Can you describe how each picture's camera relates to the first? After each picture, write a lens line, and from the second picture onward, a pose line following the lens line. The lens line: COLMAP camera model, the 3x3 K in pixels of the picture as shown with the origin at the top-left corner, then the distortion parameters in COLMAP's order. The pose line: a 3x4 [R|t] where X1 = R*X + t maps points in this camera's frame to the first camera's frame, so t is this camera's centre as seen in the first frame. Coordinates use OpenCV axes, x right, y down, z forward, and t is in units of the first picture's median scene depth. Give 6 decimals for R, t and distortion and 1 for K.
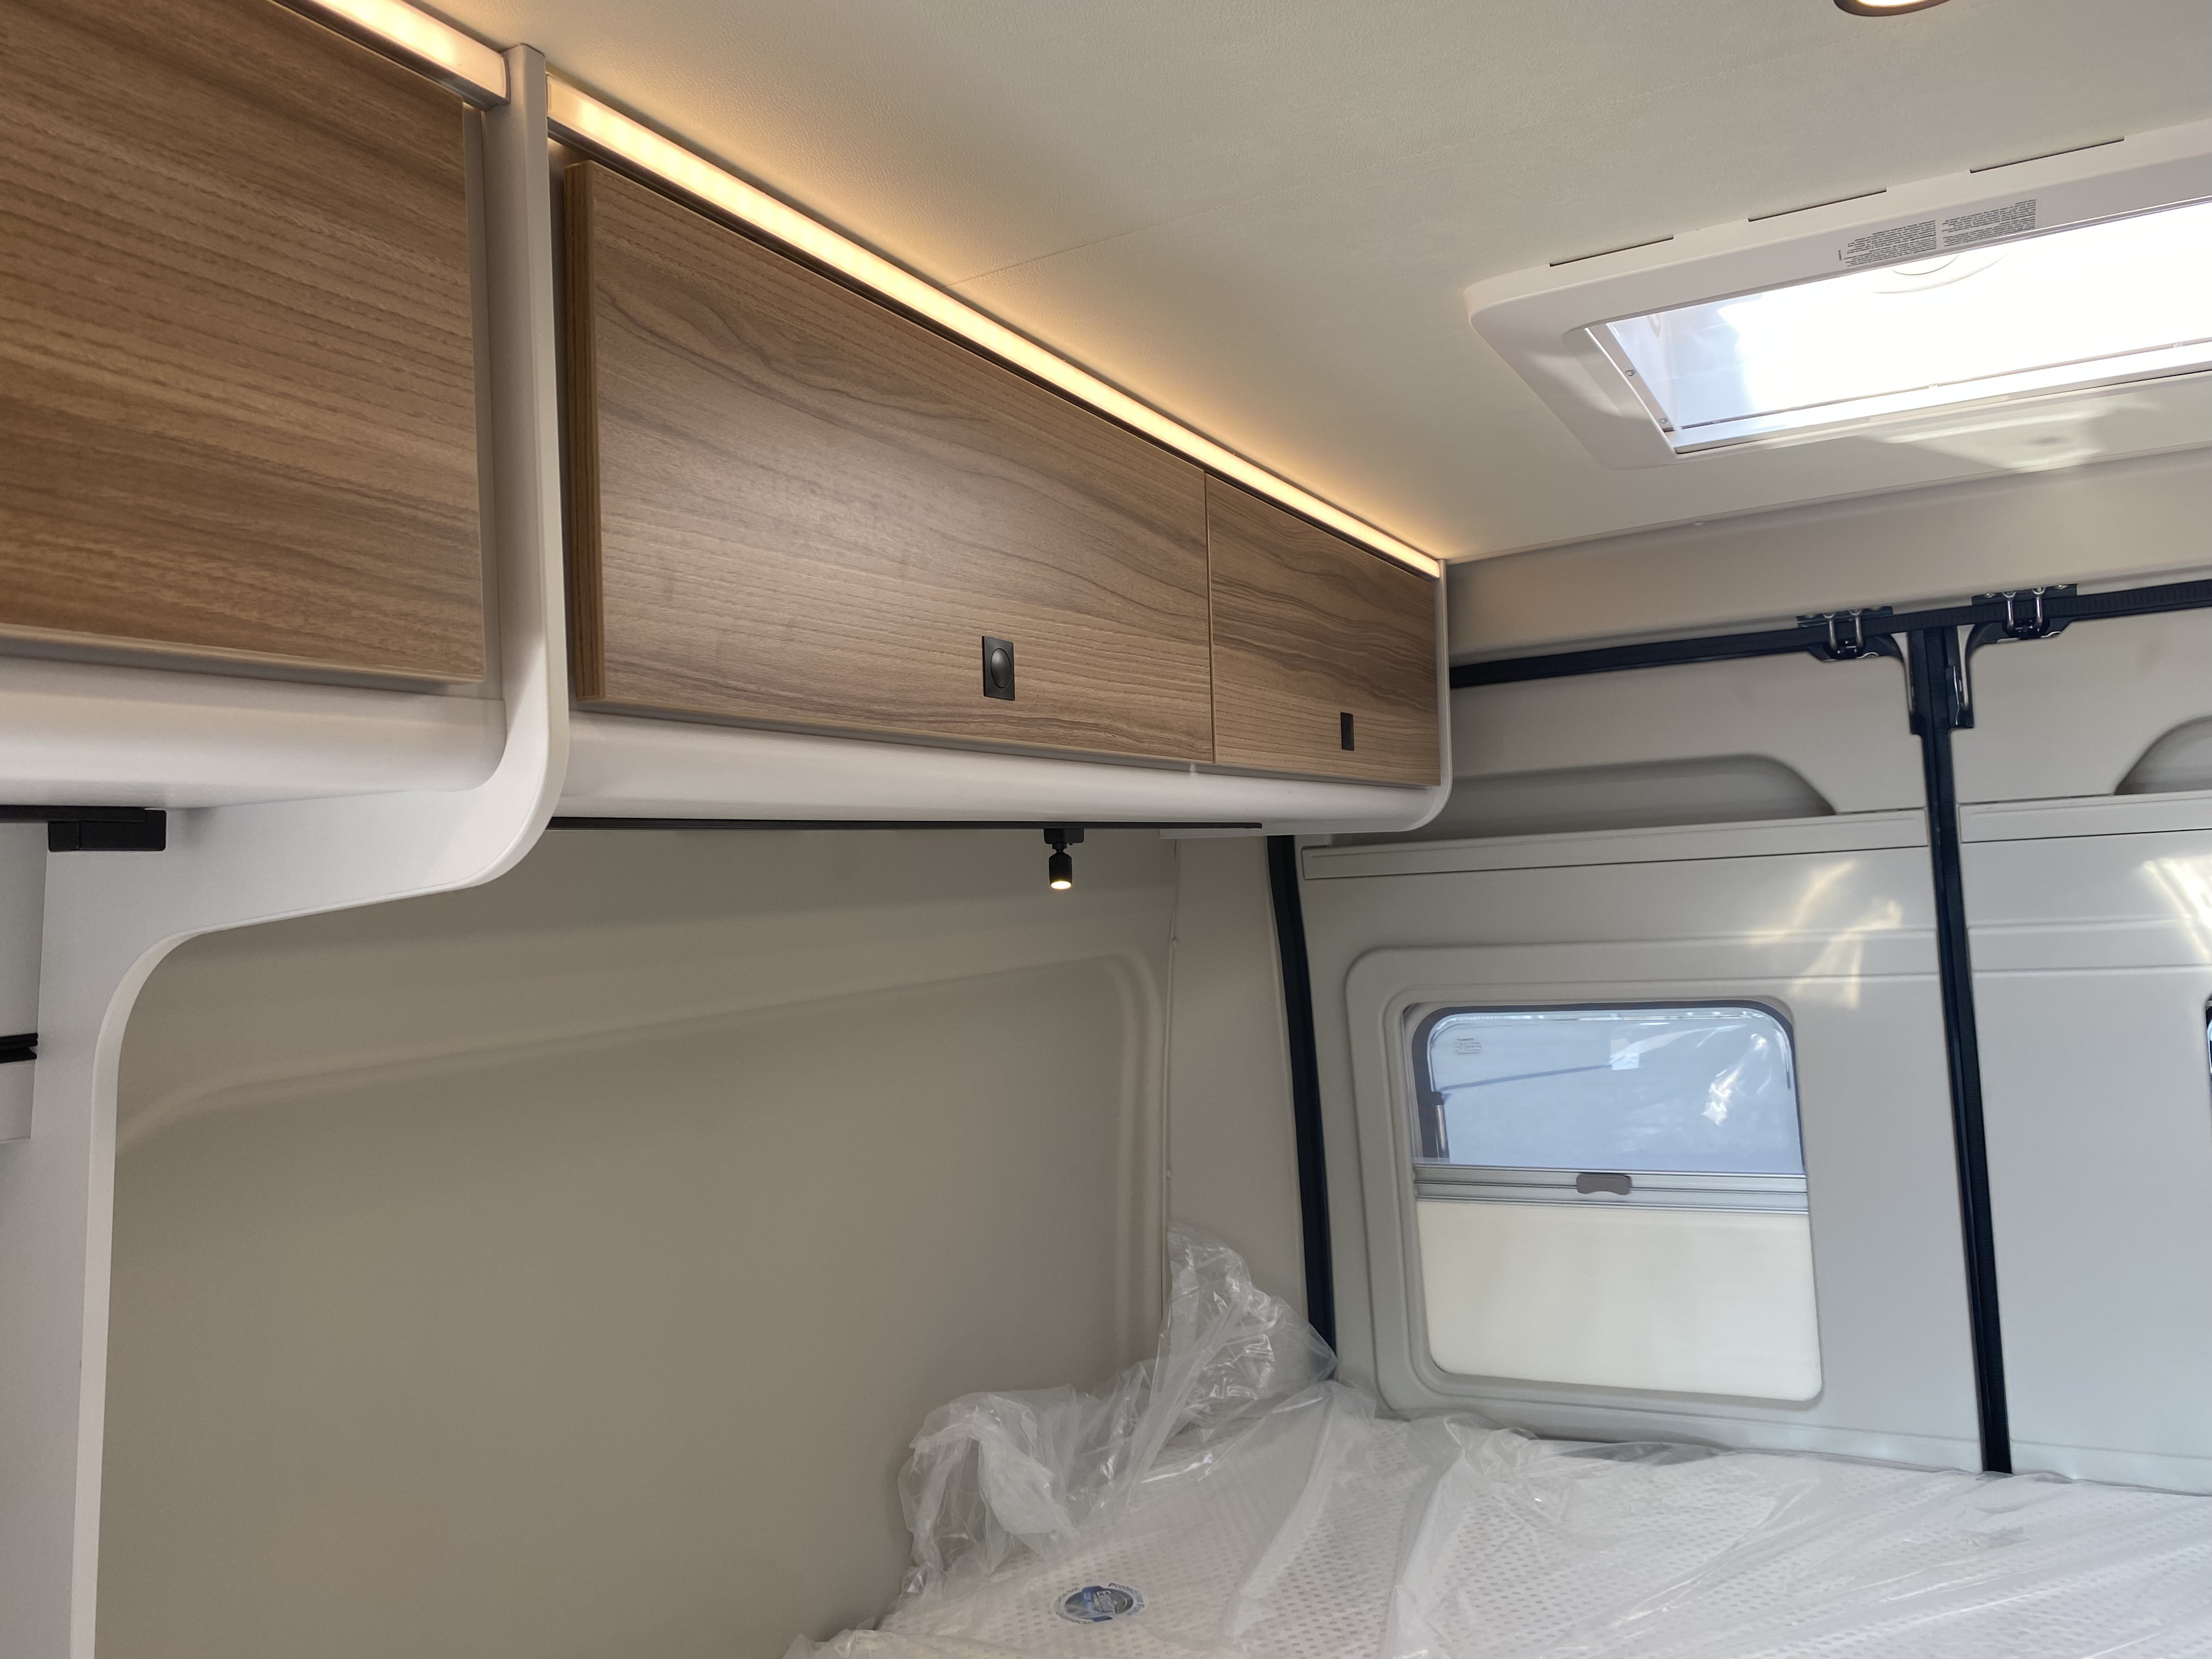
lens RADIAL K [[1683.8, 0, 1096.6], [0, 1683.8, 772.9], [0, 0, 1]] dist [0.007464, 0.006011]
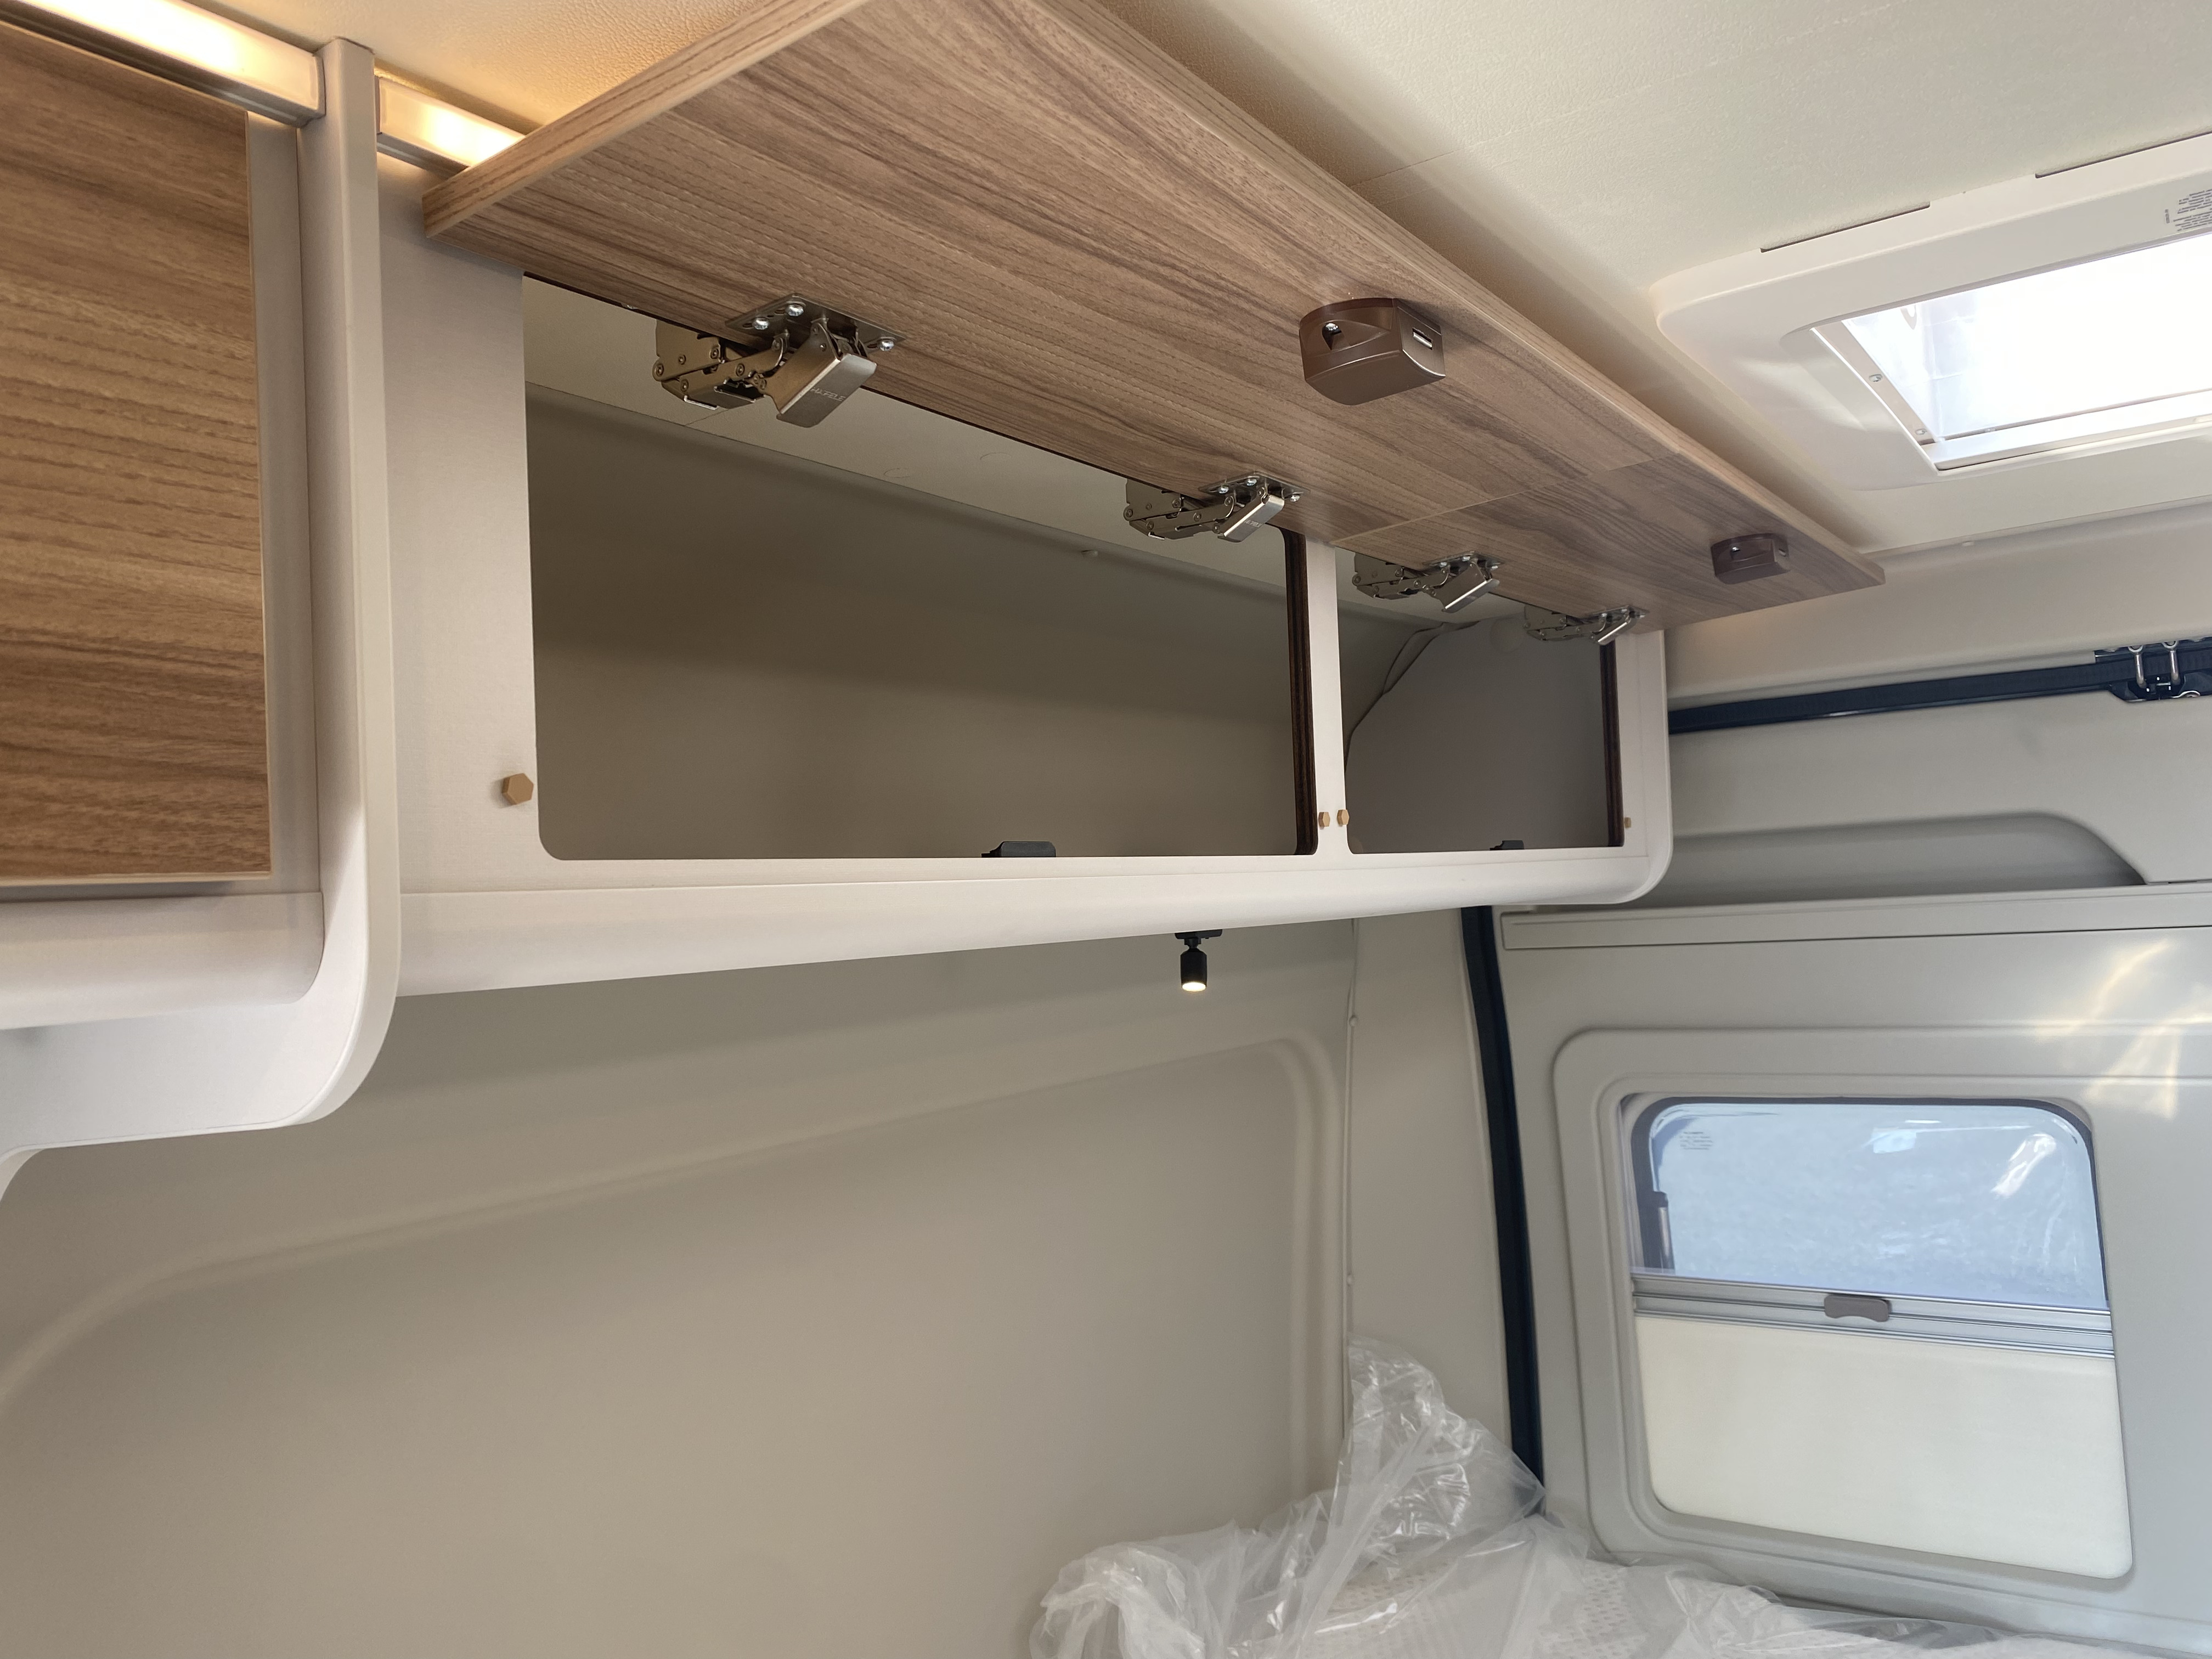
lens RADIAL K [[1681.8, 0, 1108.1], [0, 1681.8, 781.7], [0, 0, 1]] dist [-0.030001, 0.044922]
pose [[0.990889, -0.008528, -0.134413, 0.103273], [0.009285, 0.999944, 0.005005, -0.089470], [0.134362, -0.006208, 0.990913, 0.277319]]
